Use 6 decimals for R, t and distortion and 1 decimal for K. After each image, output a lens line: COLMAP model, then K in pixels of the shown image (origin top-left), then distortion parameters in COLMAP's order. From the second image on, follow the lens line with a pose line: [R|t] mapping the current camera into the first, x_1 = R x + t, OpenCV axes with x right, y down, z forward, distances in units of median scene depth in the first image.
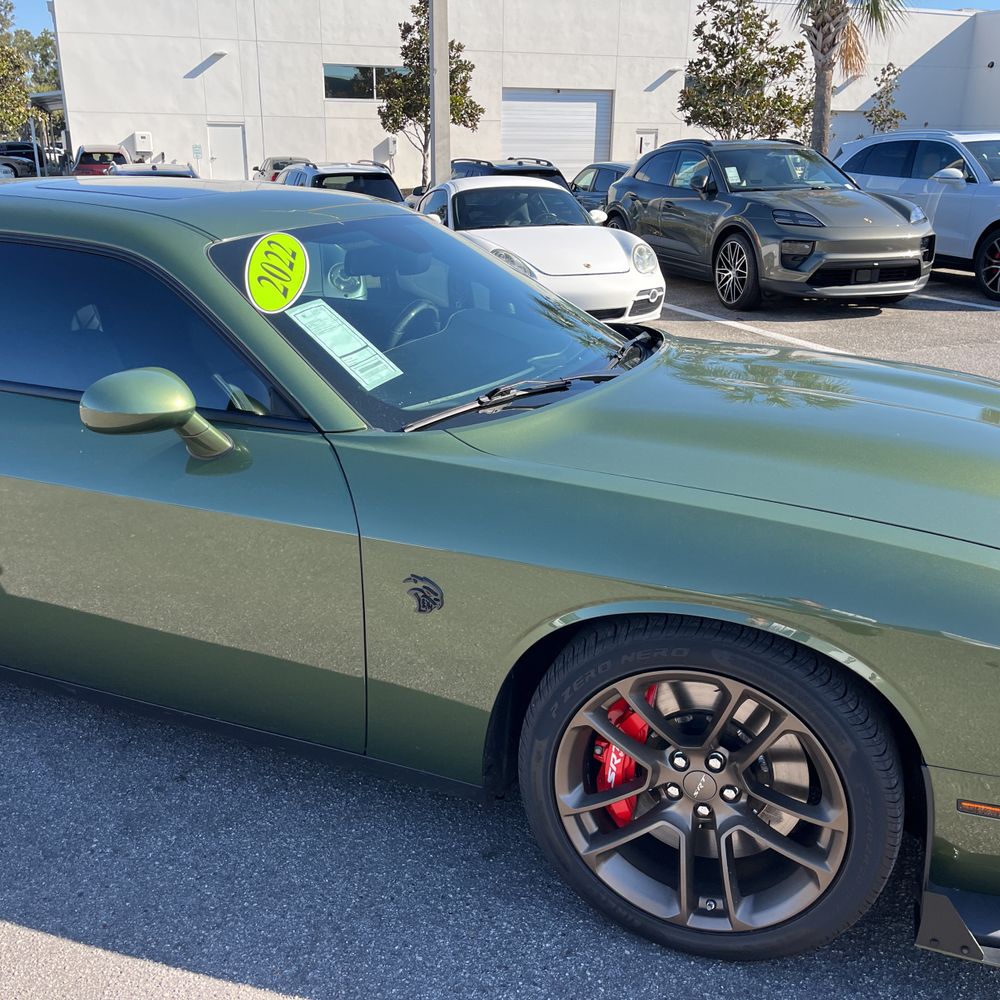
lens RADIAL K [[1016.3, 0, 474.9], [0, 1016.3, 508.5], [0, 0, 1]] dist [0.019092, 0.000000]
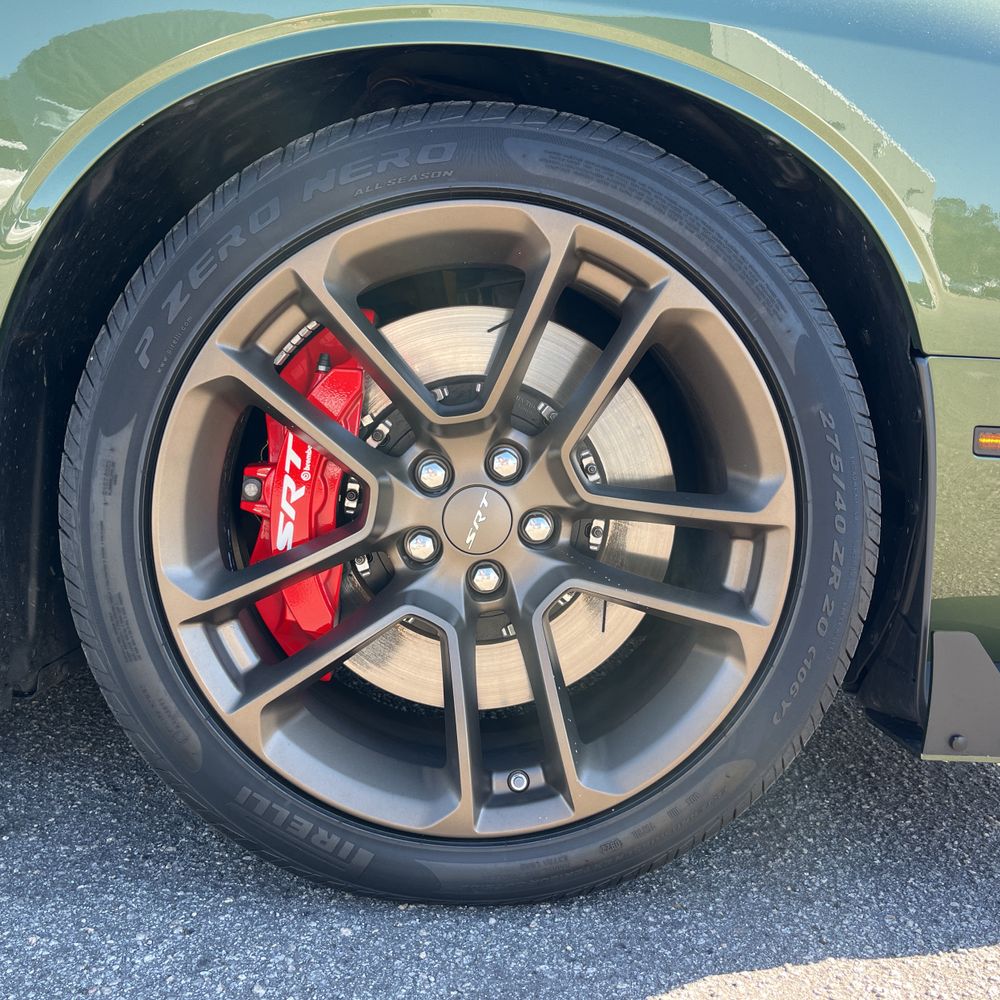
lens RADIAL K [[1016.3, 0, 502.9], [0, 1016.3, 507.3], [0, 0, 1]] dist [0.019092, 0.000000]
pose [[0.910480, -0.020199, 0.413060, 0.005074], [0.092998, 0.983225, -0.156909, 0.046649], [-0.402961, 0.181276, 0.897085, 0.078106]]
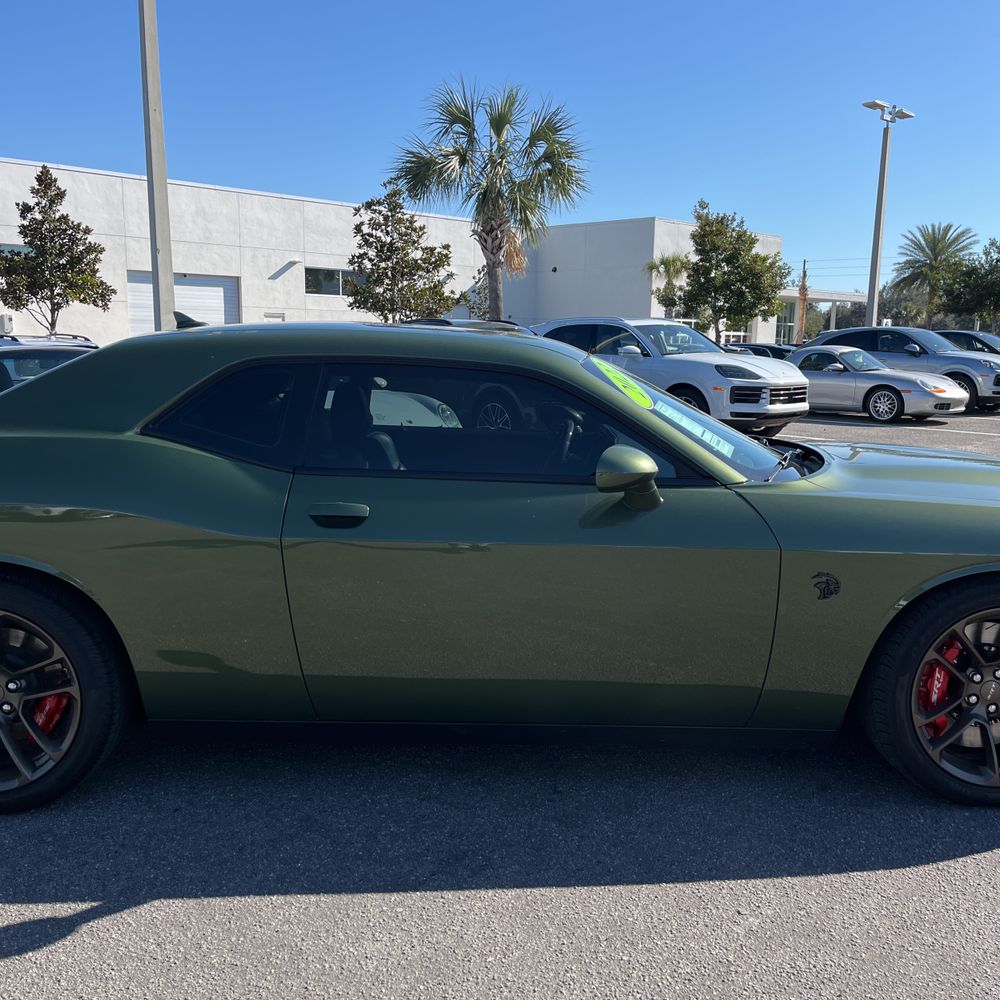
lens RADIAL K [[1016.3, 0, 507.0], [0, 1016.3, 514.5], [0, 0, 1]] dist [0.019092, 0.000000]
pose [[0.911418, -0.057520, 0.407441, -0.146459], [0.123462, 0.982787, -0.137433, 0.017815], [-0.392523, 0.175562, 0.902831, -0.022383]]
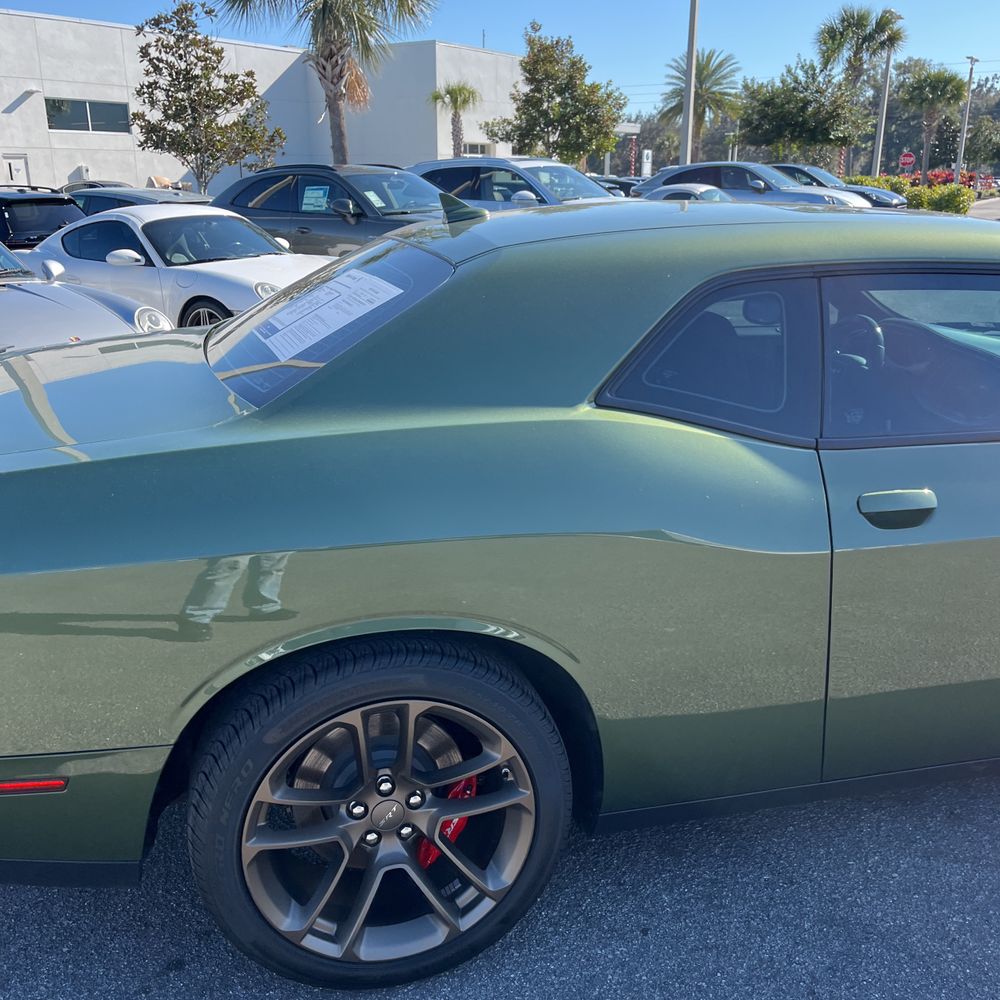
lens RADIAL K [[1016.3, 0, 485.2], [0, 1016.3, 521.2], [0, 0, 1]] dist [0.019092, 0.000000]
pose [[0.800246, -0.196453, 0.566579, -0.217295], [0.203932, 0.977658, 0.050951, -0.030195], [-0.563930, 0.074770, 0.822430, 0.089763]]
